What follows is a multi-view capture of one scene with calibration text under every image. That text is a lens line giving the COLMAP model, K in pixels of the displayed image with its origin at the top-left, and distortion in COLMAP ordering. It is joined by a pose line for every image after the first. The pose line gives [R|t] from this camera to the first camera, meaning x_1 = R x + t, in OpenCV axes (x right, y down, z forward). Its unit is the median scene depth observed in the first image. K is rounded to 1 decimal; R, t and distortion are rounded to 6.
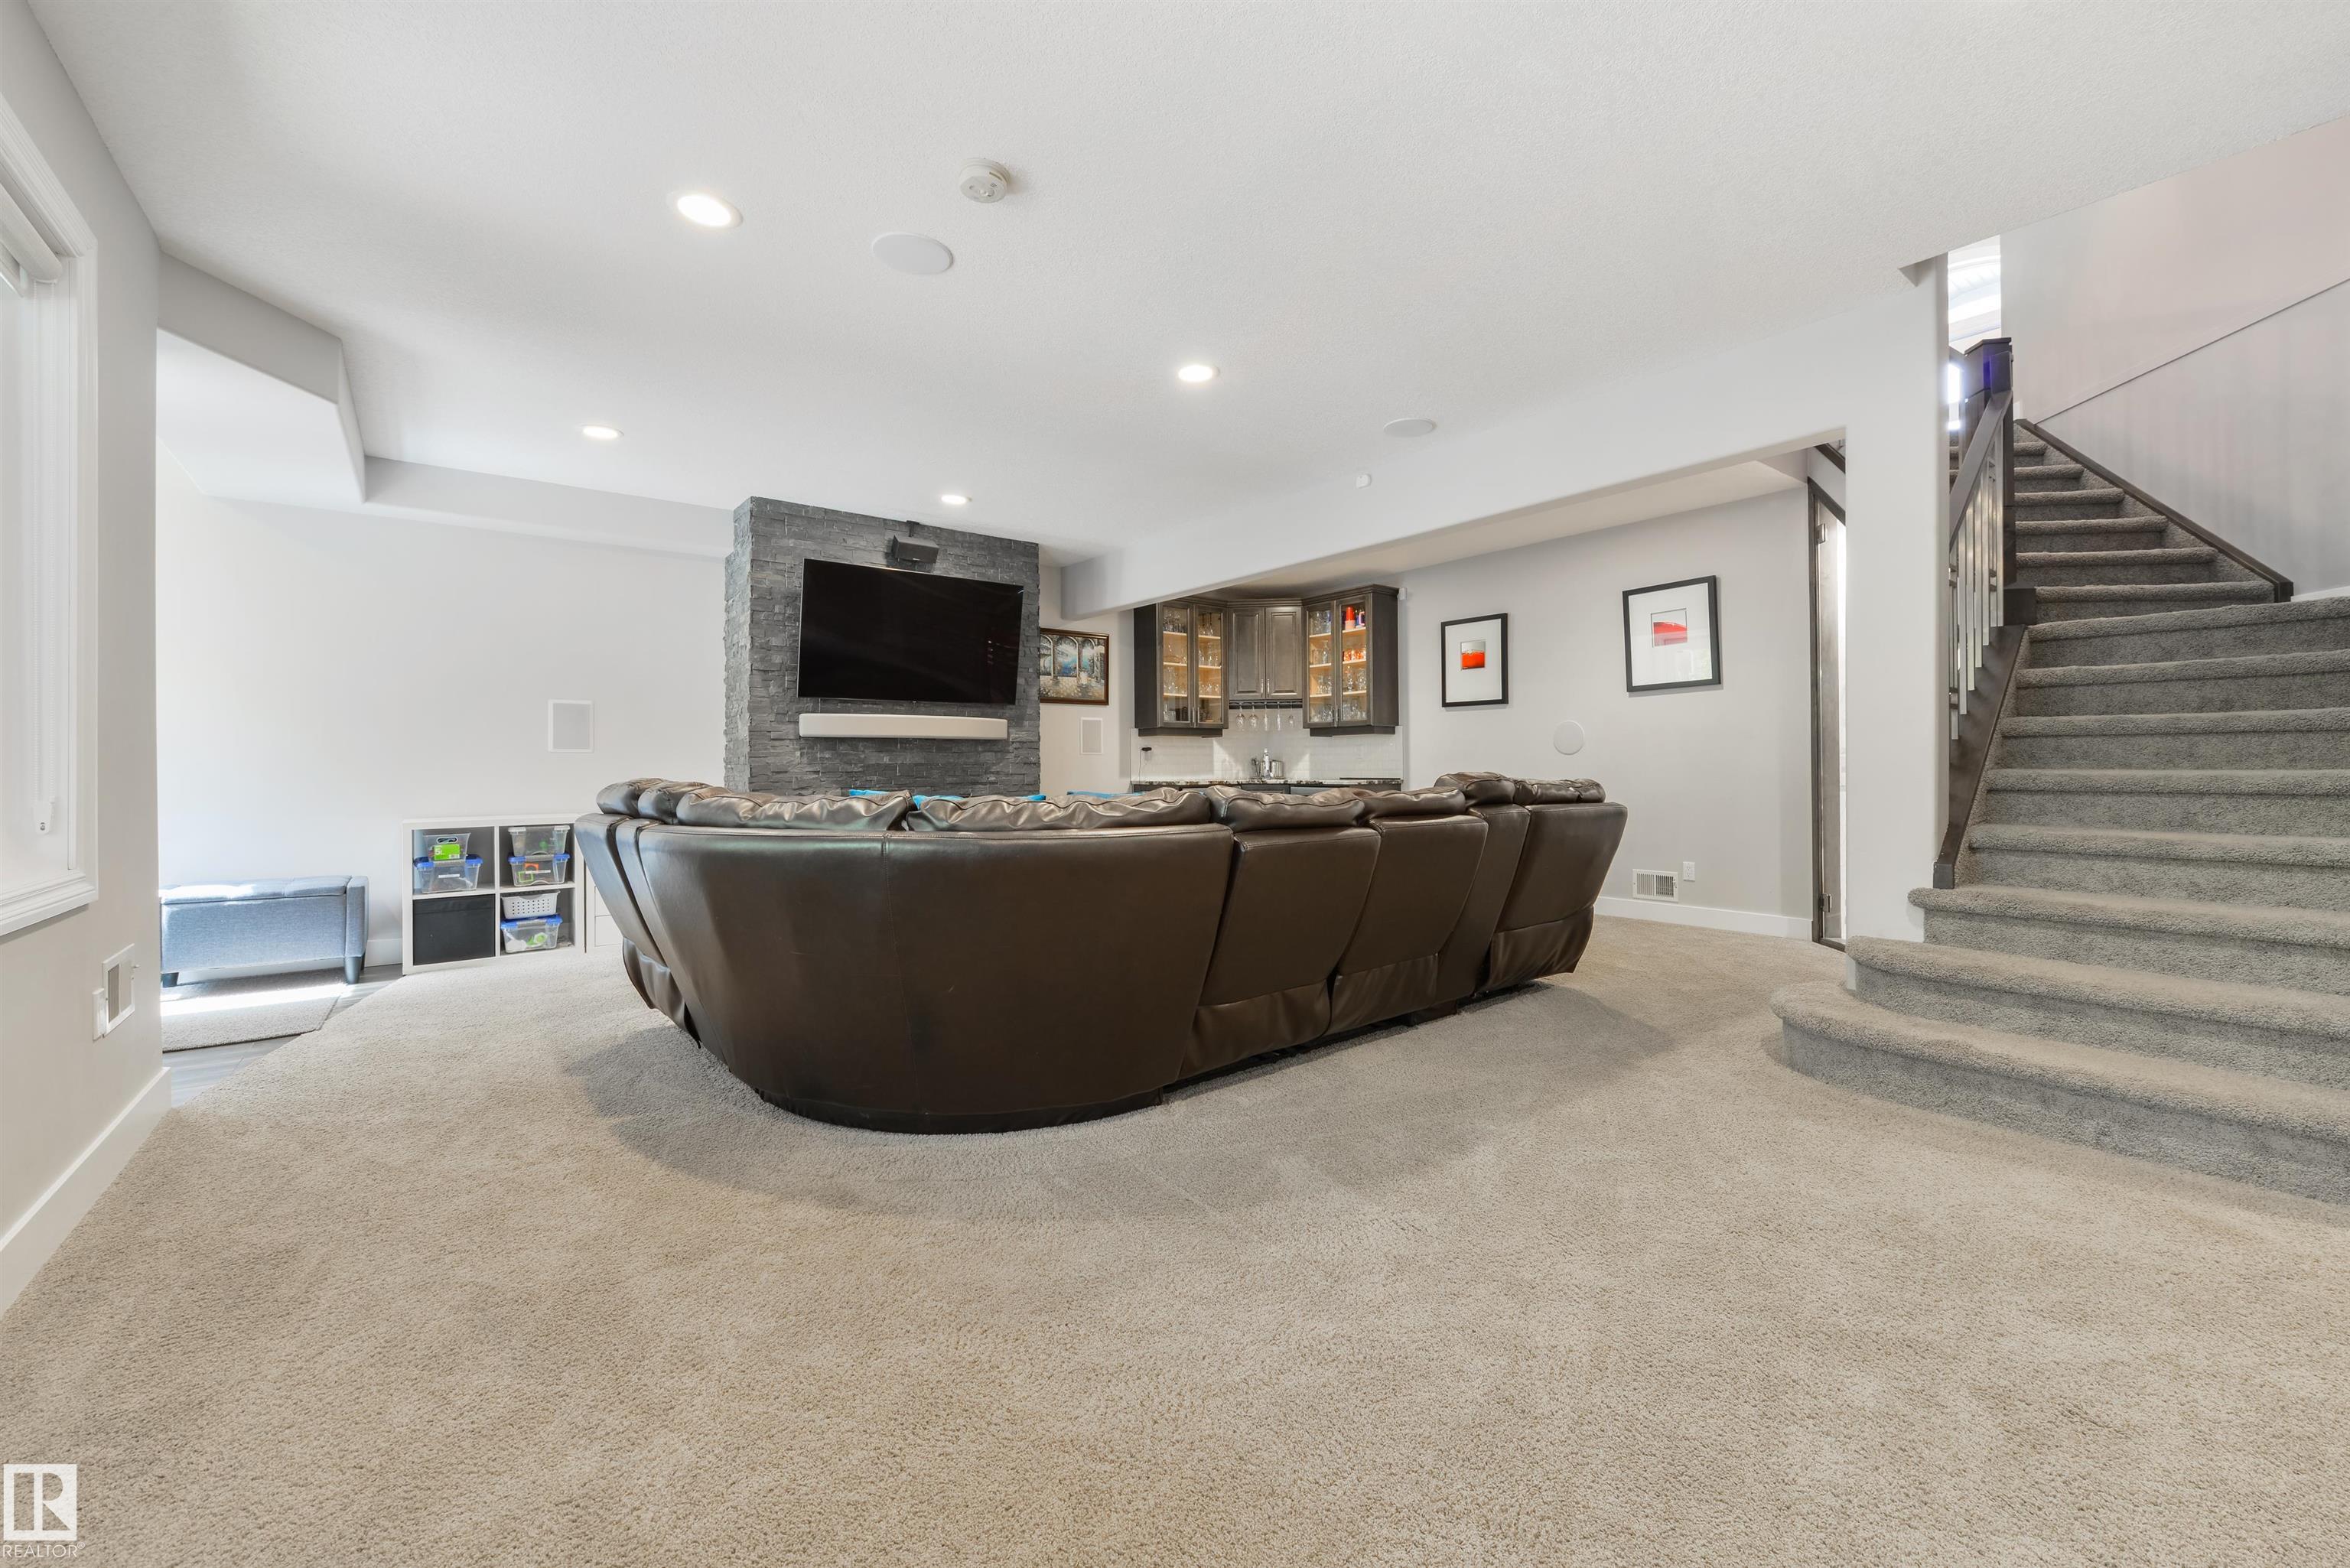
lens RADIAL K [[937.5, 0, 1176.8], [0, 937.5, 768.3], [0, 0, 1]] dist [0.001288, -0.000490]
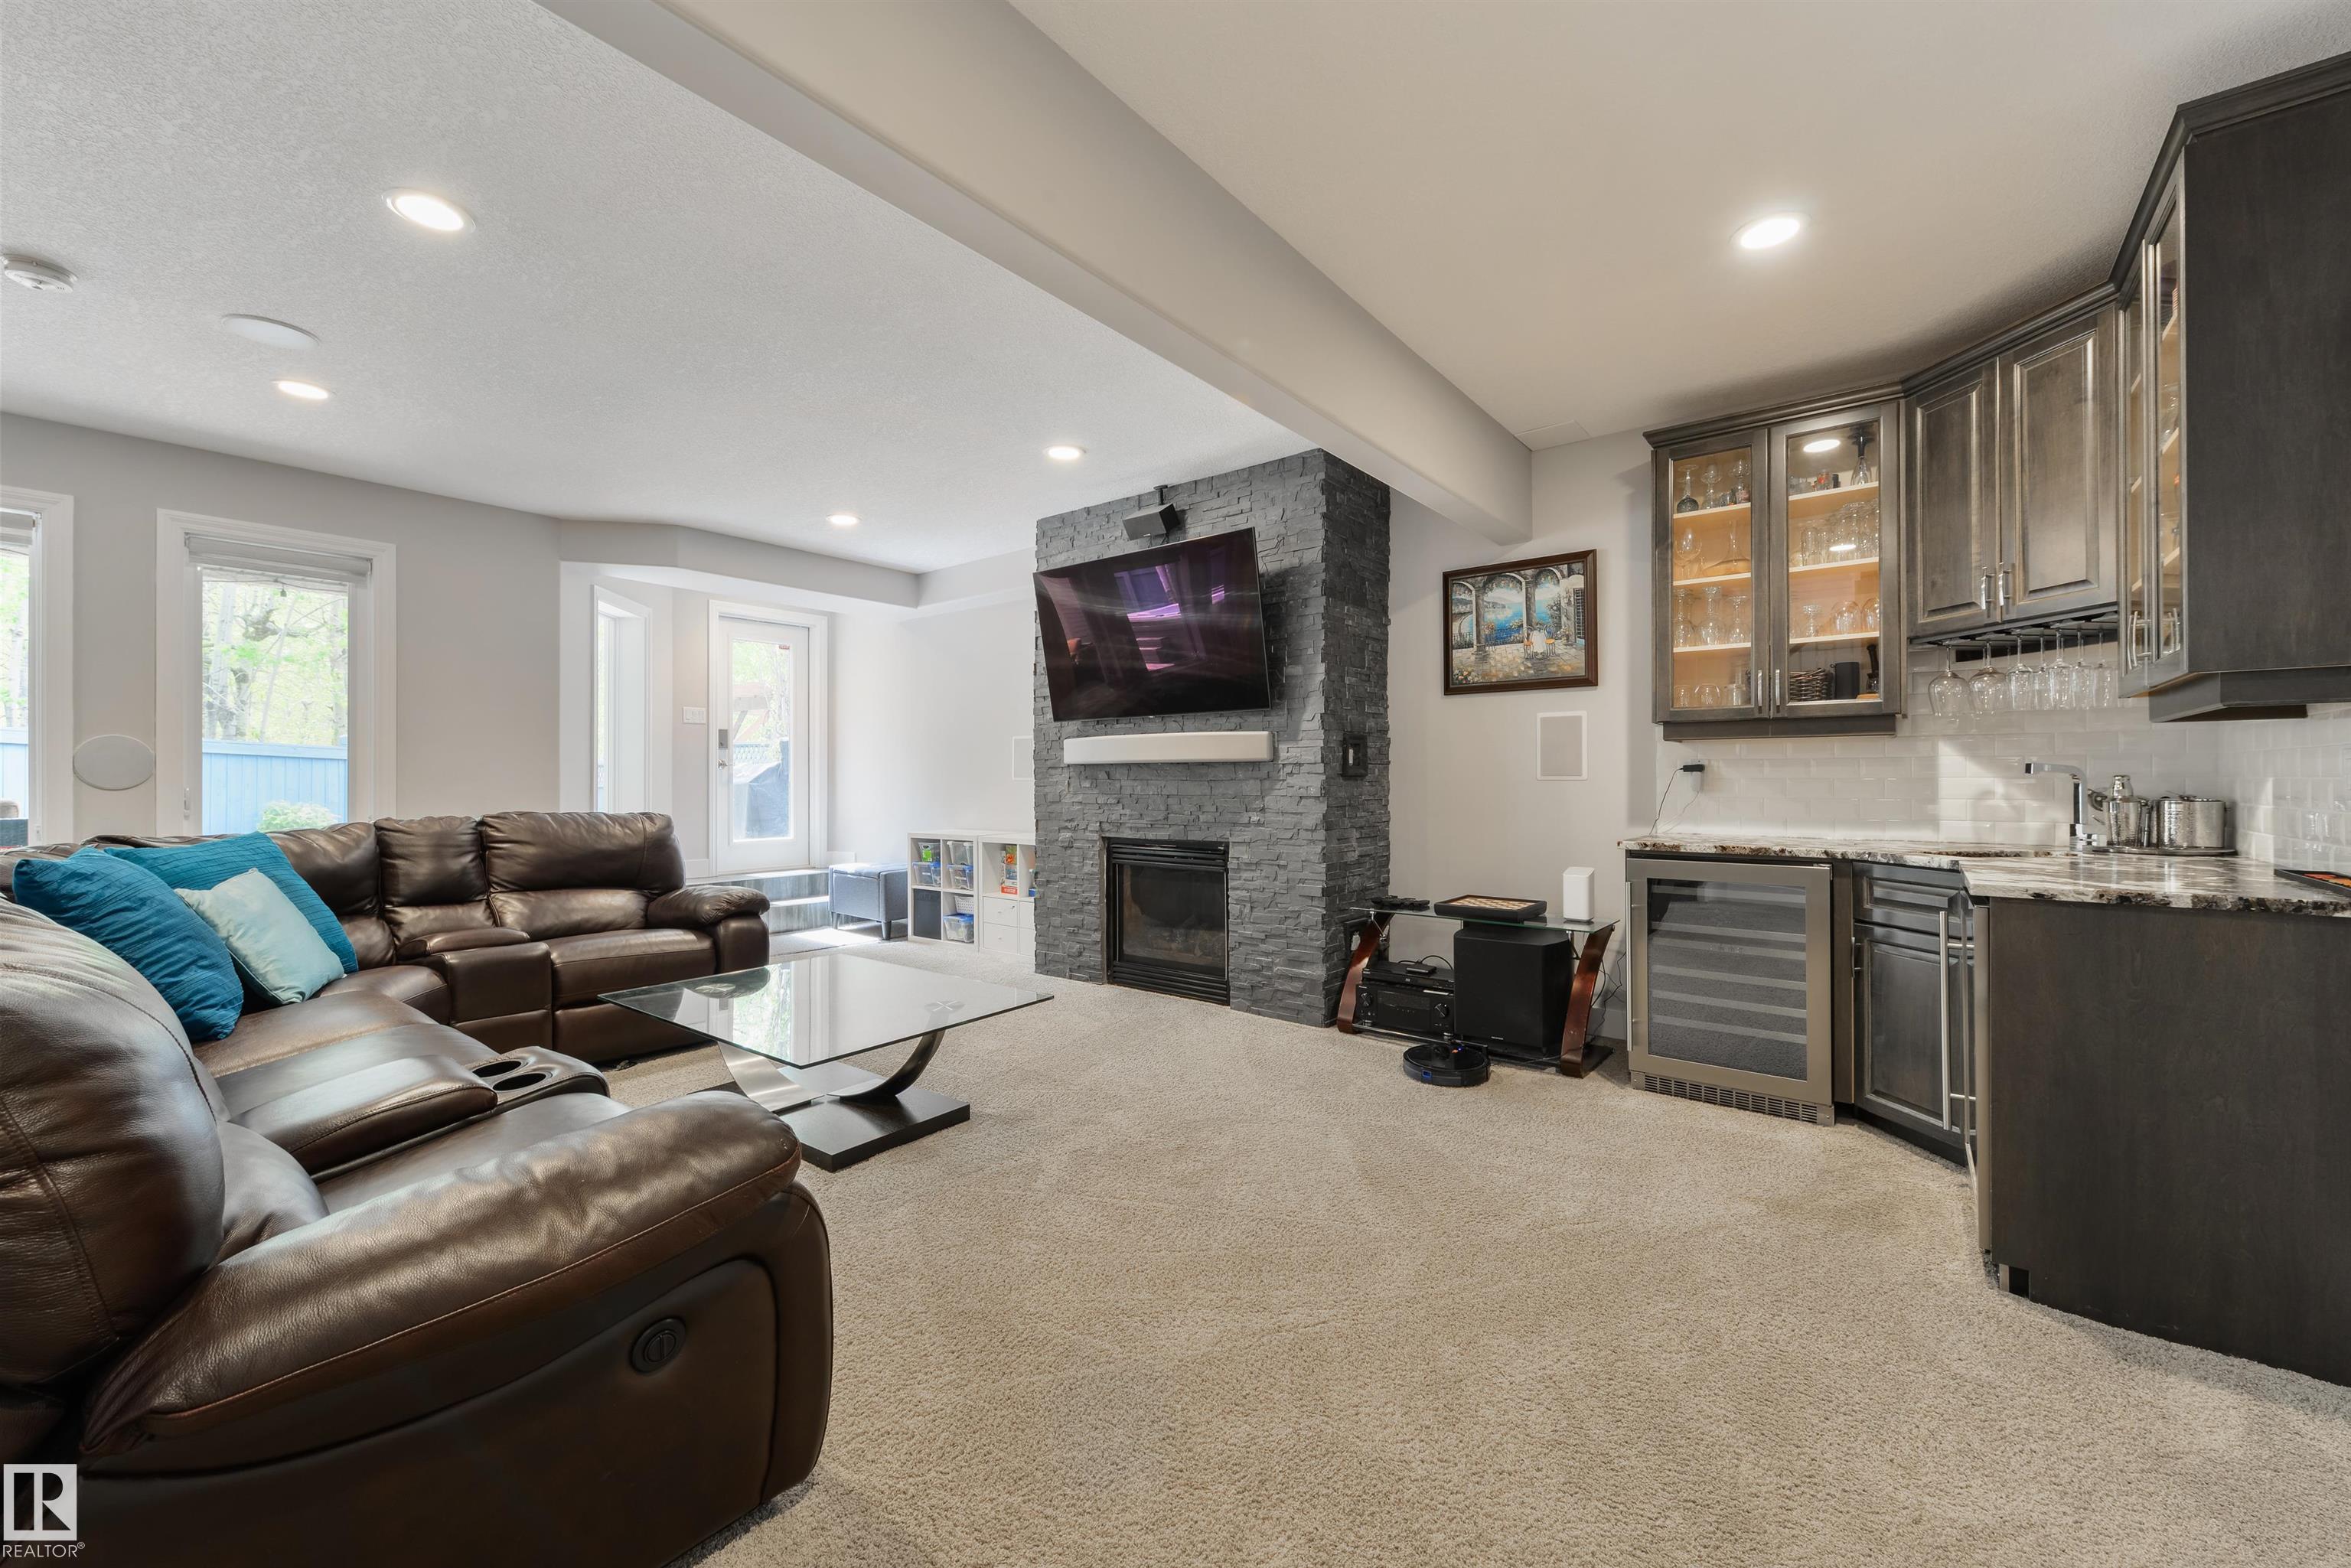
lens RADIAL K [[937.9, 0, 1175.5], [0, 937.9, 783.8], [0, 0, 1]] dist [0.001288, -0.000490]
pose [[0.240323, 0.015407, -0.970571, 0.390227], [0.001896, 0.999865, 0.016341, -0.021627], [0.970691, -0.005767, 0.240262, 0.660451]]
